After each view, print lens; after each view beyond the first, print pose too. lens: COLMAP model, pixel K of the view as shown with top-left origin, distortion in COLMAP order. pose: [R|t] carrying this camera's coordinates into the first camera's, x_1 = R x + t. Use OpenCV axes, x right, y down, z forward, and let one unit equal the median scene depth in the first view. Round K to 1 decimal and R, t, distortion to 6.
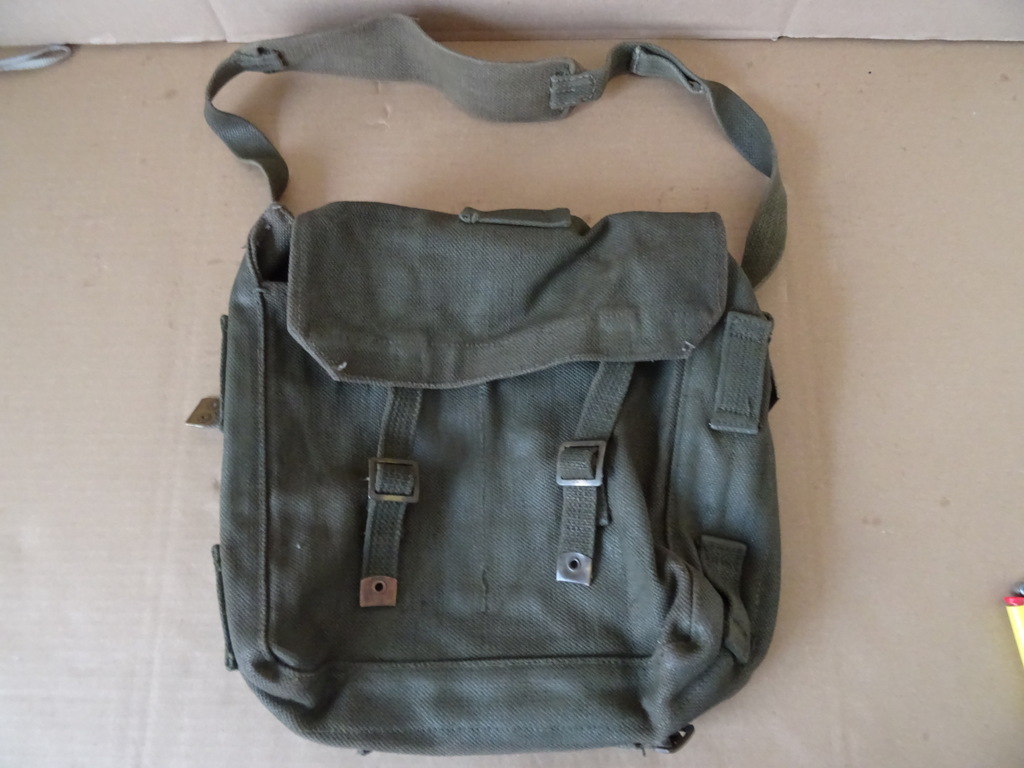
lens RADIAL K [[613.8, 0, 503.6], [0, 613.8, 376.0], [0, 0, 1]] dist [-0.021447, -0.017236]
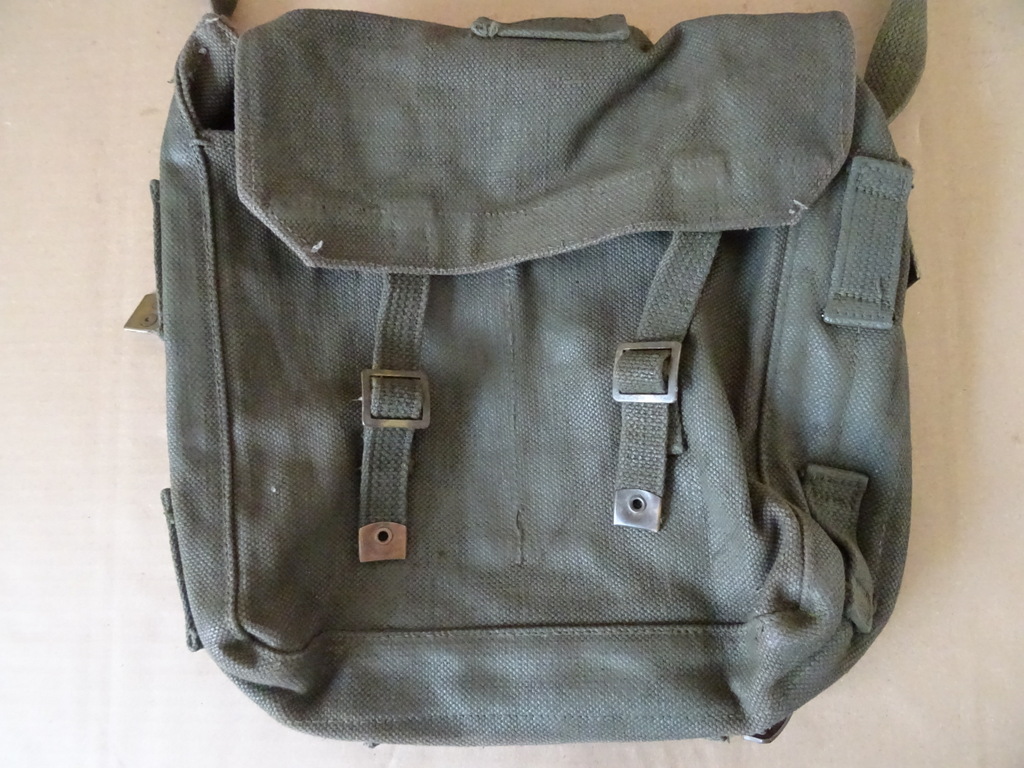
lens RADIAL K [[722.7, 0, 512.0], [0, 722.7, 384.0], [0, 0, 1]] dist [-0.012891, -0.000260]
pose [[0.999492, -0.018303, -0.026086, -0.013281], [0.022527, 0.984817, 0.172127, 0.002383], [0.022540, -0.172627, 0.984729, 0.133891]]
